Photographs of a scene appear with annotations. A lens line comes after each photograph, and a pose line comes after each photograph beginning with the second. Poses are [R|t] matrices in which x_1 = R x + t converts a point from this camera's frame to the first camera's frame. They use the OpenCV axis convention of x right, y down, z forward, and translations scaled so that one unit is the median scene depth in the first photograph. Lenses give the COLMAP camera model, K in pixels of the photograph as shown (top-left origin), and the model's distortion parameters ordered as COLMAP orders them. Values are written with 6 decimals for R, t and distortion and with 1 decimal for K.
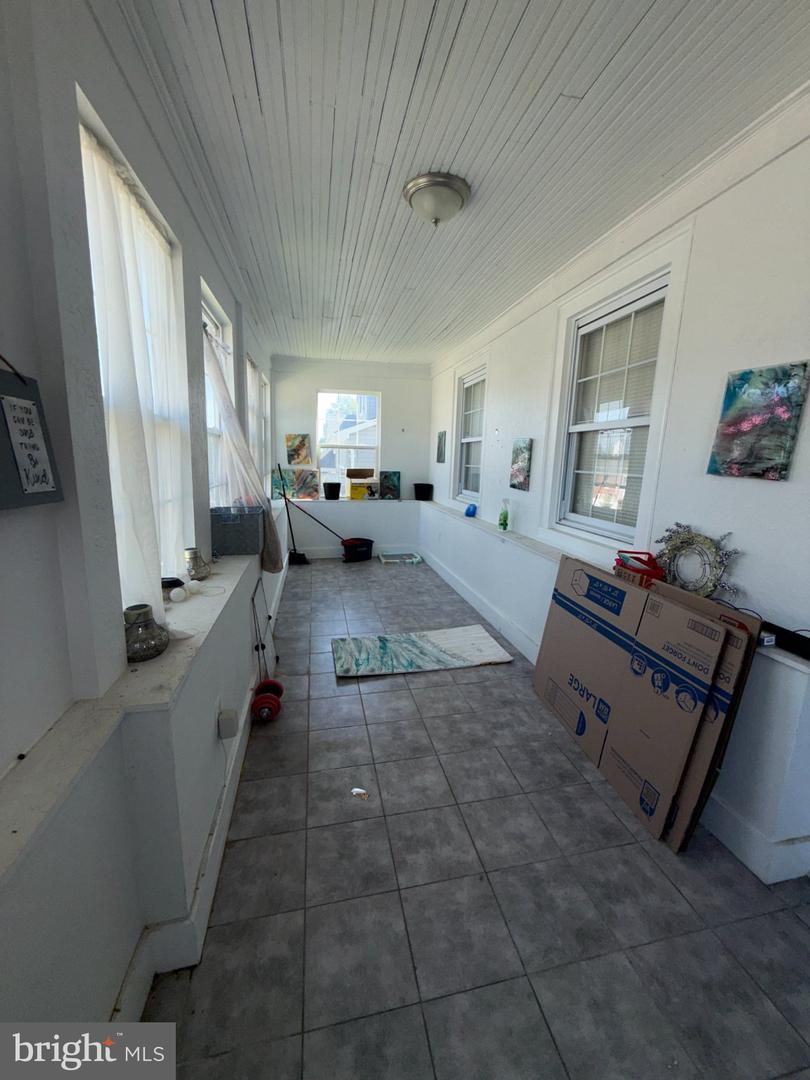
lens RADIAL K [[433.1, 0, 409.9], [0, 433.1, 539.6], [0, 0, 1]] dist [0.001043, -0.000021]
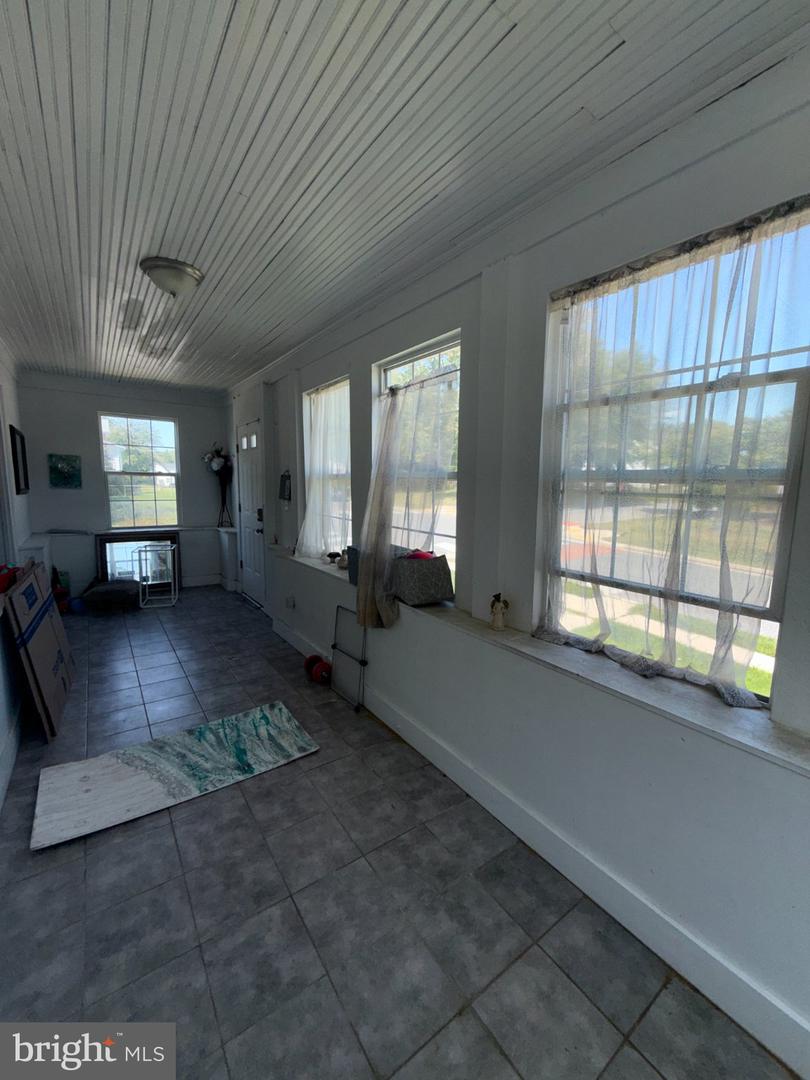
lens RADIAL K [[433.1, 0, 409.9], [0, 433.1, 539.6], [0, 0, 1]] dist [0.001043, -0.000021]
pose [[-0.913602, 0.007211, -0.406546, -0.027824], [-0.119925, 0.950588, 0.286358, -0.346212], [0.388522, 0.310372, -0.867594, 1.664822]]
